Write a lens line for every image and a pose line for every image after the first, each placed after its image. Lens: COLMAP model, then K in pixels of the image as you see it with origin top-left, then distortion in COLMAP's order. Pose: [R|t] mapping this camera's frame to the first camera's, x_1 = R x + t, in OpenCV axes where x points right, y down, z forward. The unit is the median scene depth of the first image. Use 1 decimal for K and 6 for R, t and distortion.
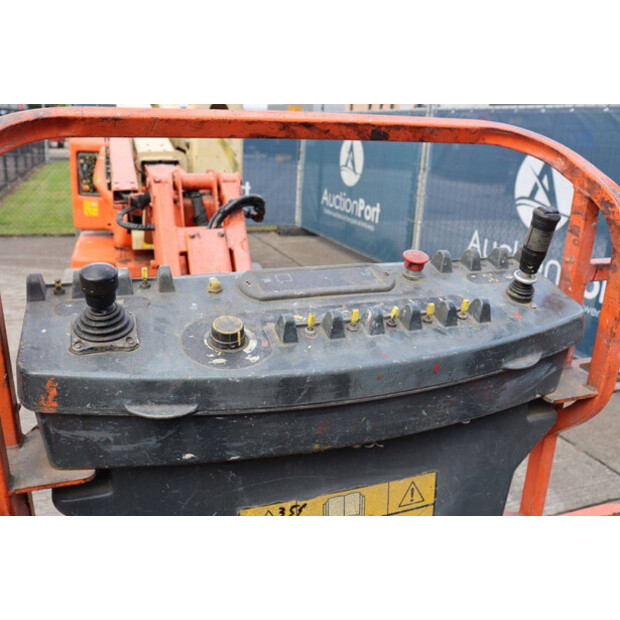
lens RADIAL K [[564.0, 0, 309.1], [0, 564.0, 302.9], [0, 0, 1]] dist [-0.138594, 0.169260]
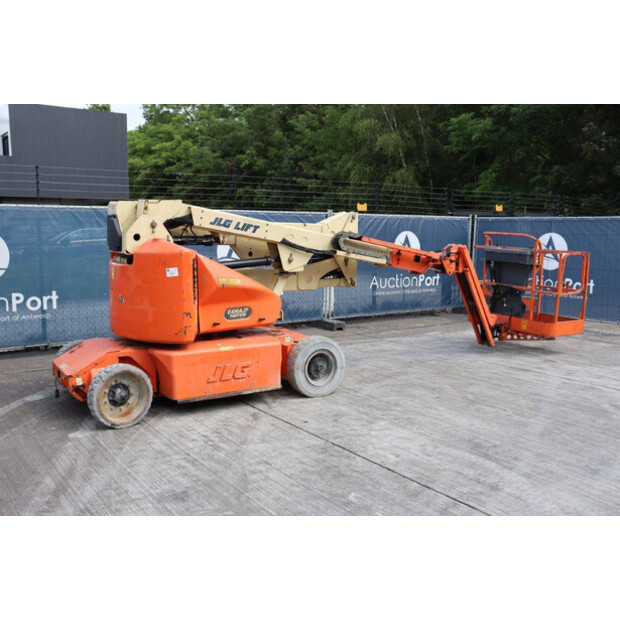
lens RADIAL K [[625.6, 0, 317.3], [0, 625.6, 310.9], [0, 0, 1]] dist [-0.052221, 0.013514]
pose [[-0.250061, -0.177164, 0.951884, -1.805406], [0.260349, 0.934606, 0.242343, -0.472779], [-0.932571, 0.308422, -0.187584, 1.211681]]
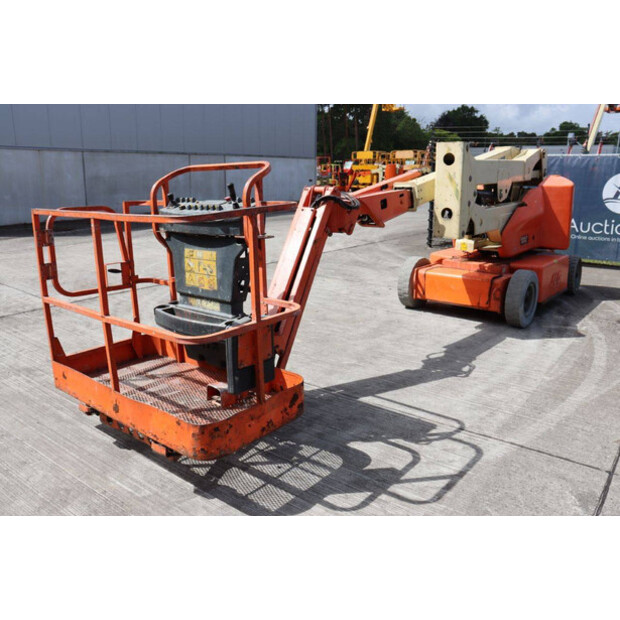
lens RADIAL K [[532.5, 0, 323.7], [0, 532.5, 310.1], [0, 0, 1]] dist [-0.150771, 0.143273]
pose [[0.531959, 0.168717, -0.829791, 0.724864], [-0.221257, 0.973600, 0.056114, 0.064088], [0.817352, 0.153746, 0.555245, -0.072126]]
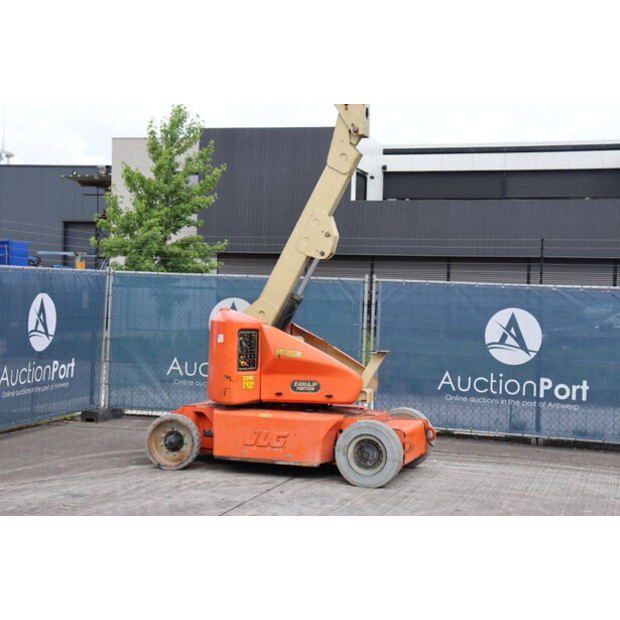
lens RADIAL K [[1143.1, 0, 310.0], [0, 1143.1, 310.0], [0, 0, 1]] dist [0.227460, -0.009527]
pose [[0.602104, -0.043616, 0.797225, -2.463505], [0.227891, 0.966357, -0.119245, -0.021747], [-0.765203, 0.253478, 0.591788, -0.487384]]
